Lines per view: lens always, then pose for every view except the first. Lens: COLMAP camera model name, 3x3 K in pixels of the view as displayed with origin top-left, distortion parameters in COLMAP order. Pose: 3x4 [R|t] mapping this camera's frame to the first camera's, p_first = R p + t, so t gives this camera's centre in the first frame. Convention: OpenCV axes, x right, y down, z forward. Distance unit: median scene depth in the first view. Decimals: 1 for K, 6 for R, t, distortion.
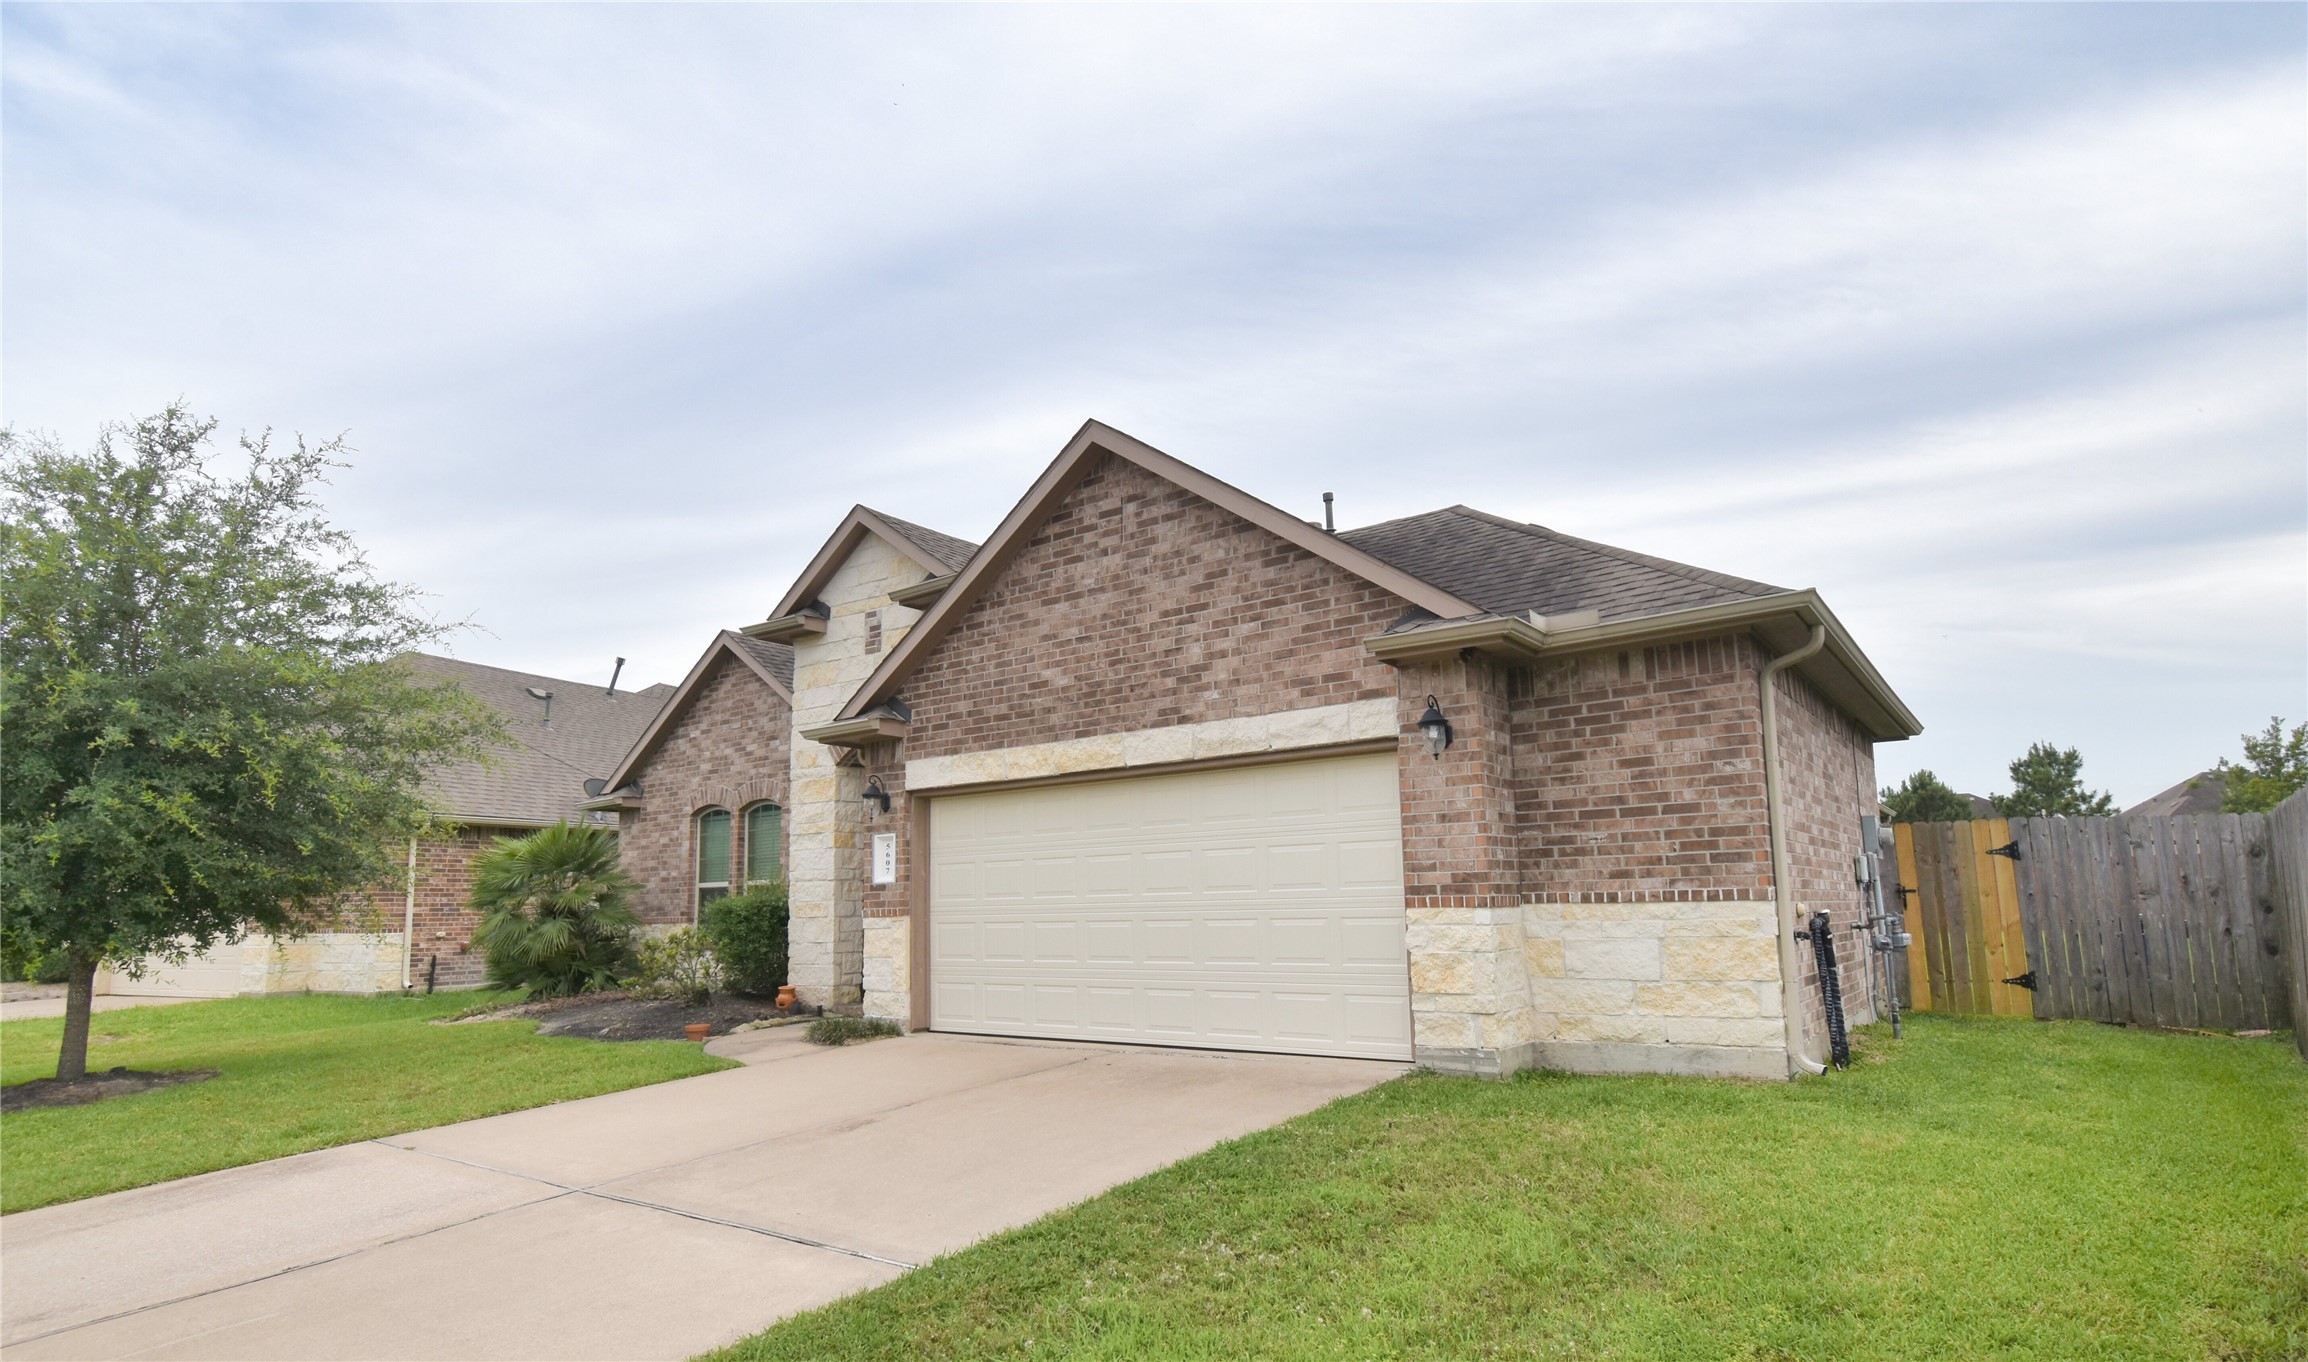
lens RADIAL K [[1235.9, 0, 1157.1], [0, 1235.9, 757.9], [0, 0, 1]] dist [0.001356, 0.000093]
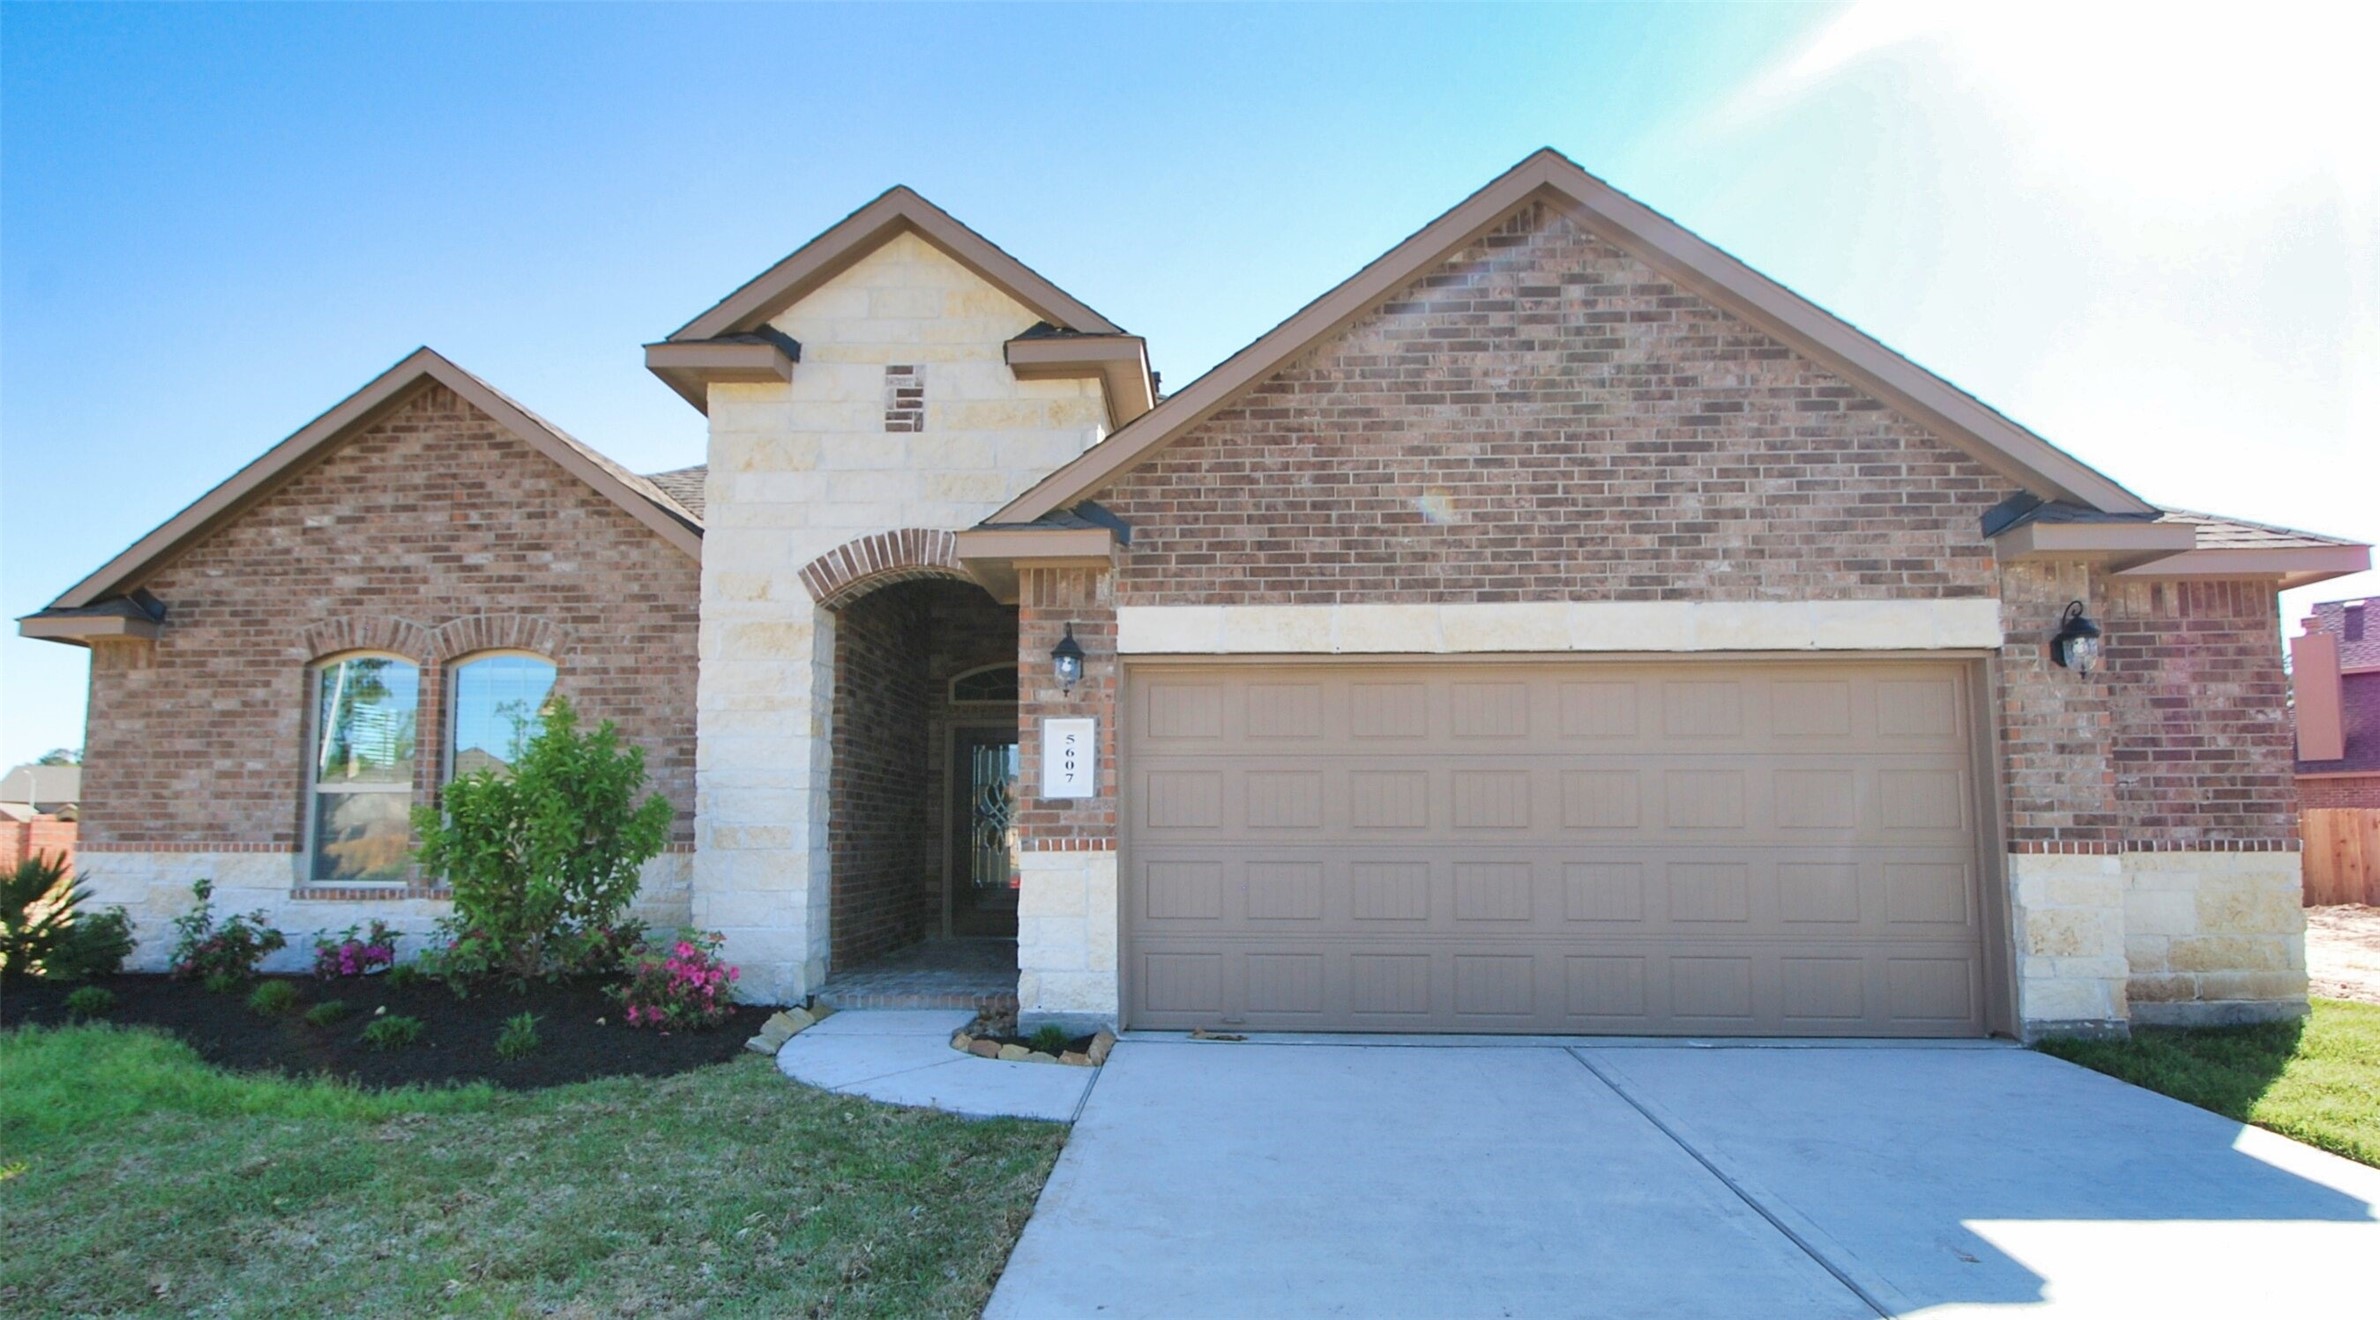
lens RADIAL K [[1190.1, 0, 1179.6], [0, 1190.1, 754.1], [0, 0, 1]] dist [0.012141, -0.026011]
pose [[0.823985, 0.064007, 0.562985, -0.601249], [-0.086770, 0.996134, 0.013744, 0.078139], [-0.559929, -0.060175, 0.826353, 0.557370]]
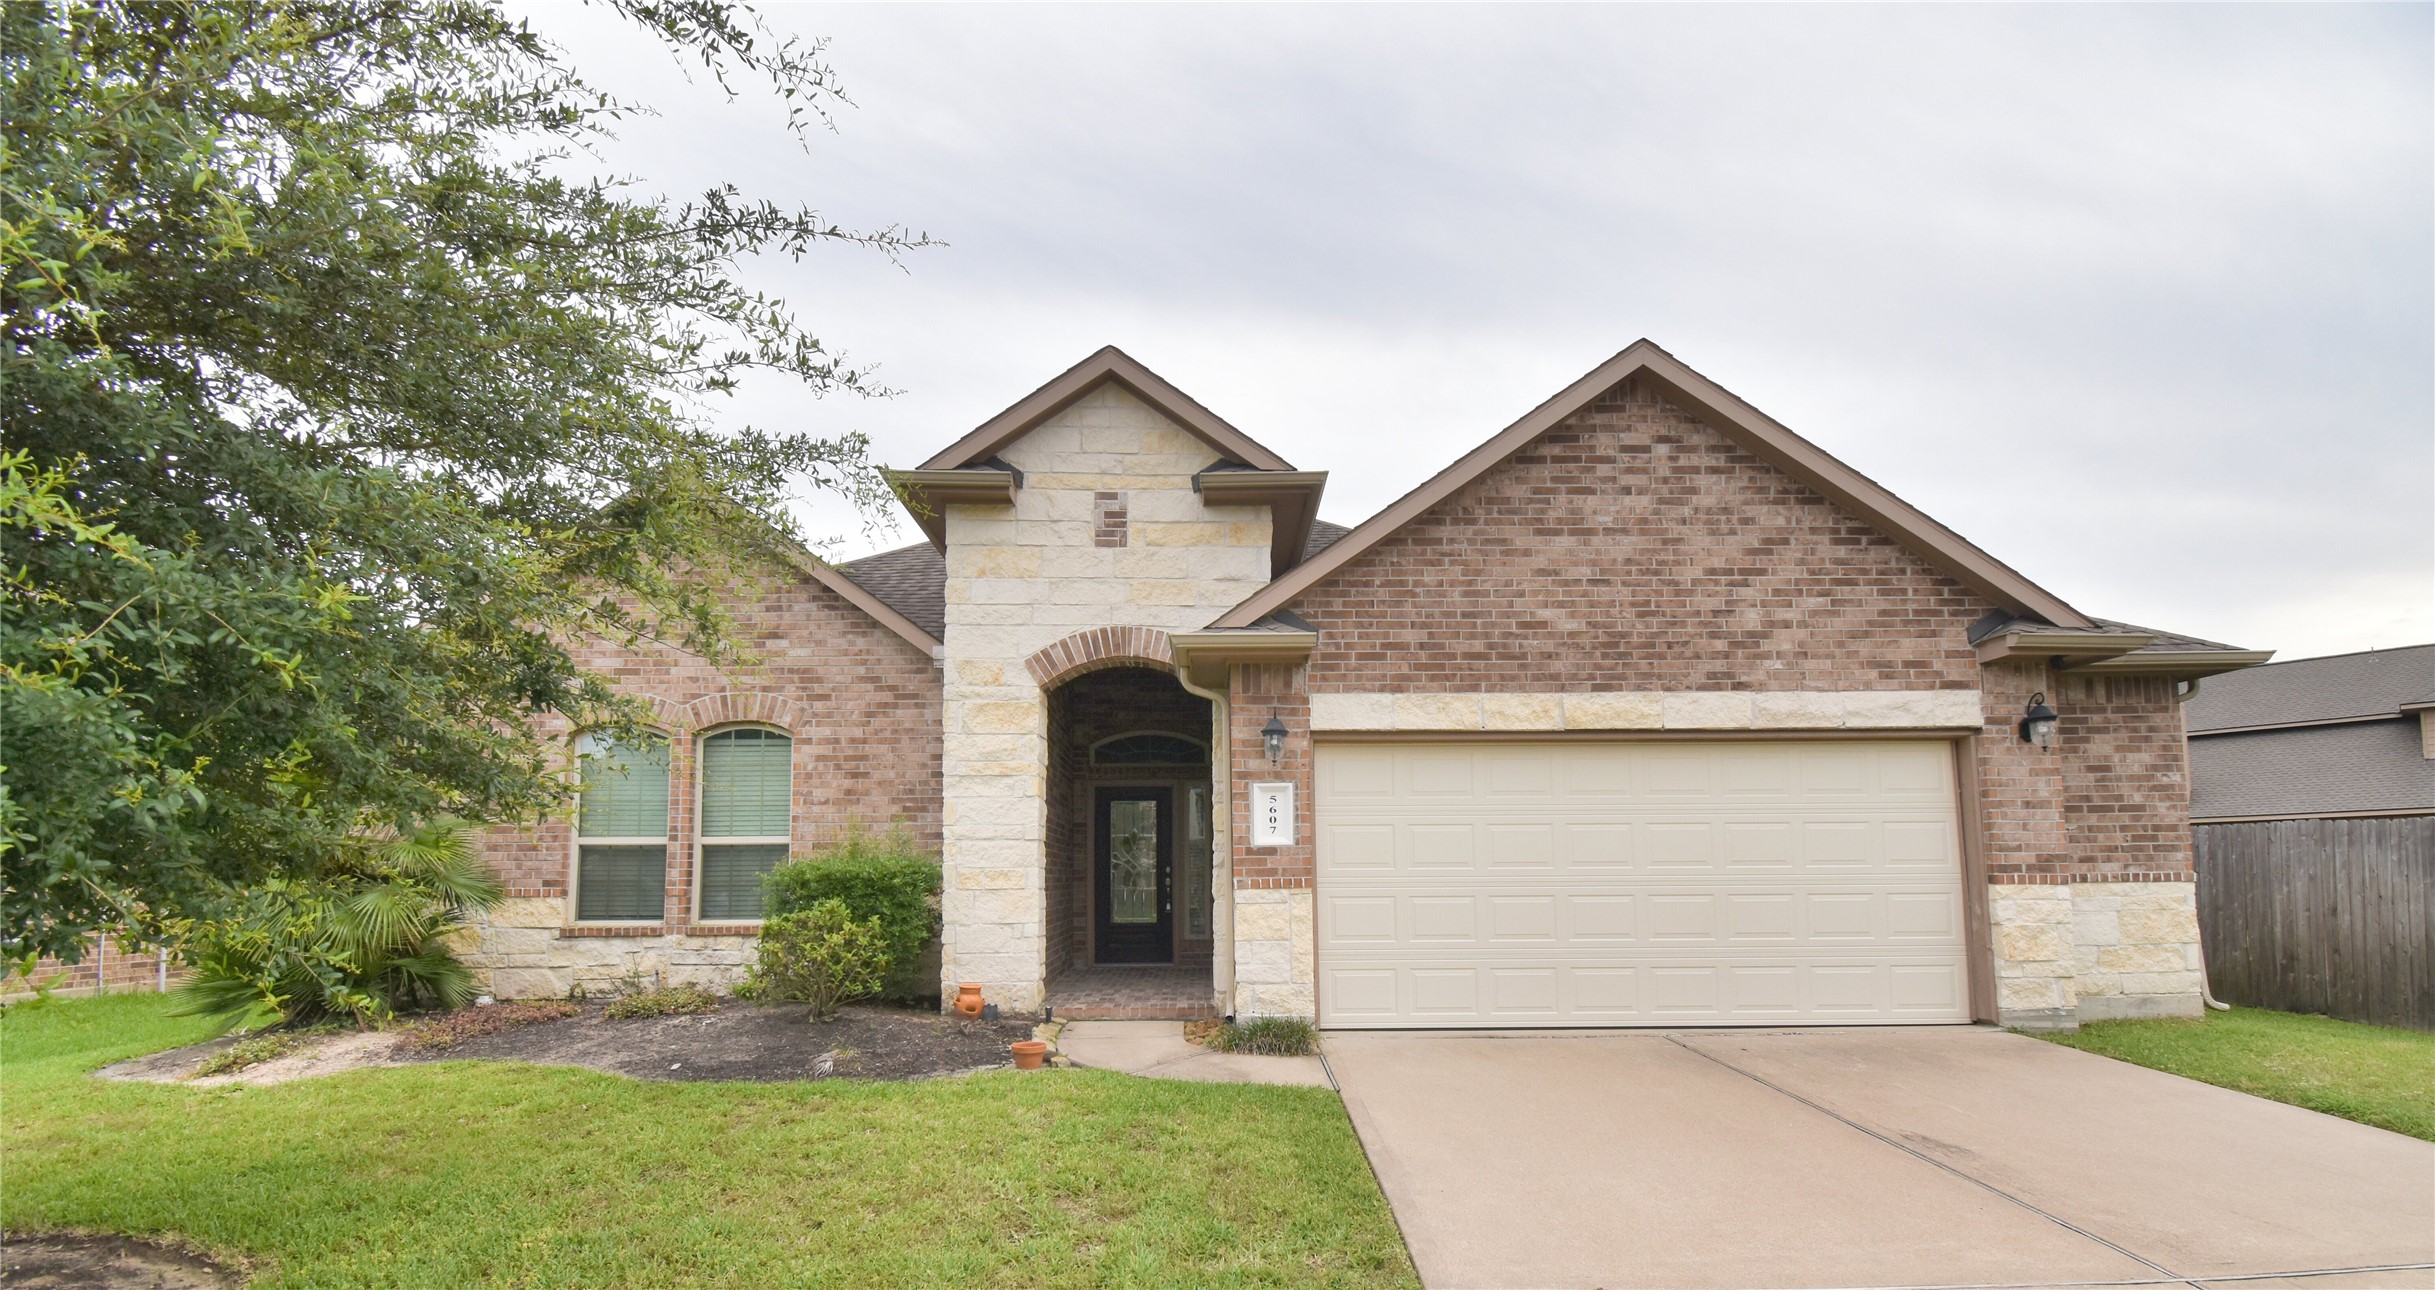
lens RADIAL K [[1099.3, 0, 1228.0], [0, 1099.3, 806.2], [0, 0, 1]] dist [0.018016, -0.031442]
pose [[0.784682, 0.059605, 0.617026, -0.790272], [-0.084186, 0.996391, 0.010809, 0.083754], [-0.614155, -0.060426, 0.786869, 0.553094]]
